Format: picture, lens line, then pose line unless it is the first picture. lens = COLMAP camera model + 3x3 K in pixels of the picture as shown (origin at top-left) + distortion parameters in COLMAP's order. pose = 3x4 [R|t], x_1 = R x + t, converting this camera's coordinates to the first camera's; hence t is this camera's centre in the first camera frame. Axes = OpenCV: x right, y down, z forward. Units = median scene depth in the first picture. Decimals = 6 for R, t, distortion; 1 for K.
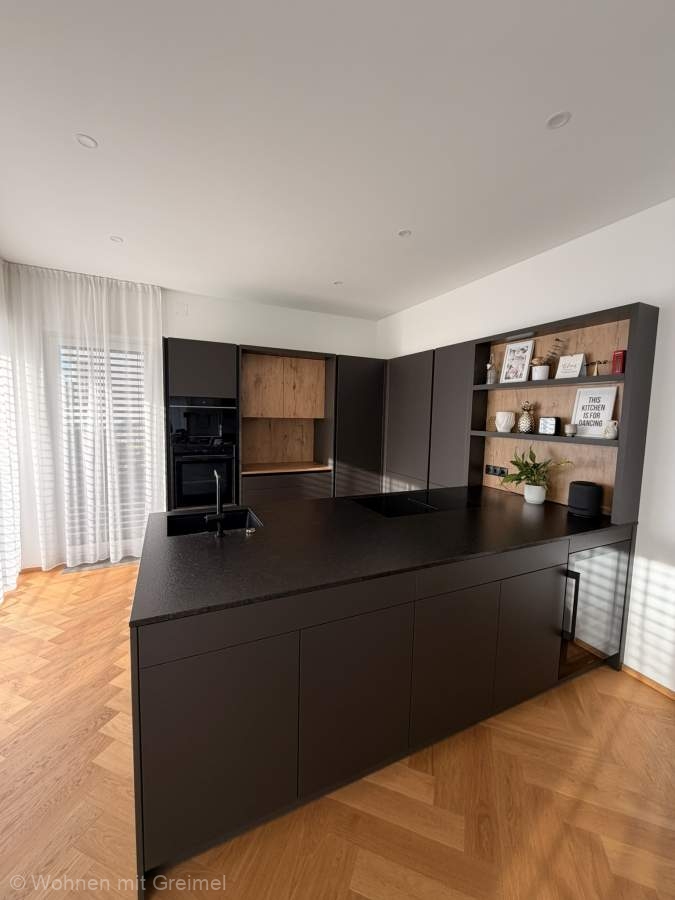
lens RADIAL K [[362.6, 0, 338.7], [0, 362.6, 444.2], [0, 0, 1]] dist [-0.003008, 0.000953]
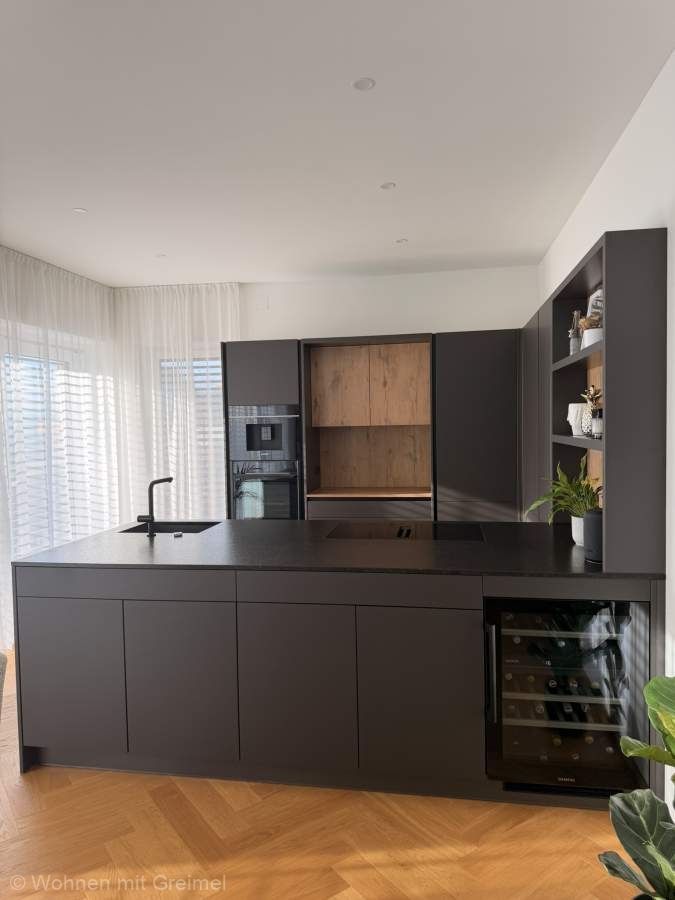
lens RADIAL K [[638.8, 0, 340.4], [0, 638.8, 446.4], [0, 0, 1]] dist [0.024054, -0.027241]
pose [[0.822478, -0.013594, -0.568634, 0.692621], [-0.012937, 0.999009, -0.042595, 0.034424], [0.568649, 0.042390, 0.821487, -0.146651]]
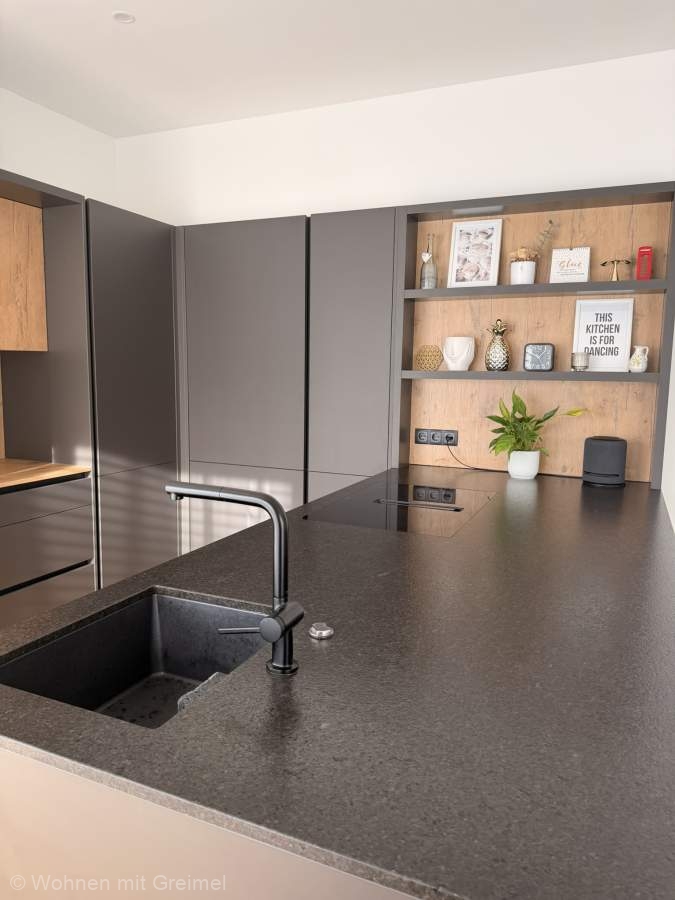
lens RADIAL K [[638.8, 0, 338.7], [0, 638.8, 451.5], [0, 0, 1]] dist [0.024054, -0.027241]
pose [[0.756118, -0.094507, 0.647576, -0.367506], [0.057316, 0.995279, 0.078327, 0.005183], [-0.651921, -0.022108, 0.757965, 0.301756]]
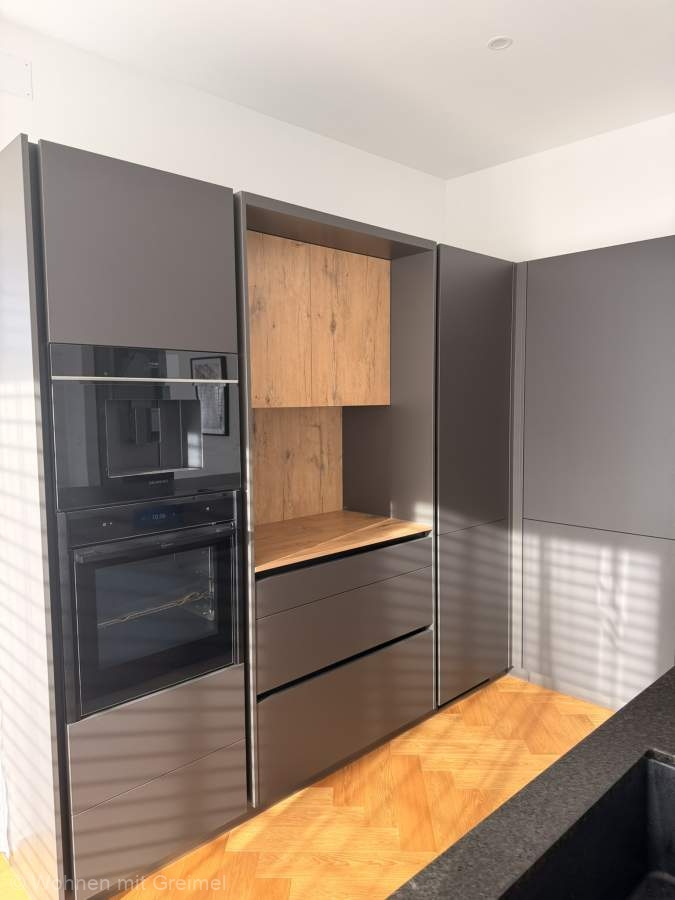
lens RADIAL K [[638.8, 0, 331.3], [0, 638.8, 455.9], [0, 0, 1]] dist [0.024054, -0.027241]
pose [[0.951276, -0.059486, 0.302550, -0.431625], [0.057790, 0.998223, 0.014562, -0.038018], [-0.302878, 0.003632, 0.953022, 0.455881]]
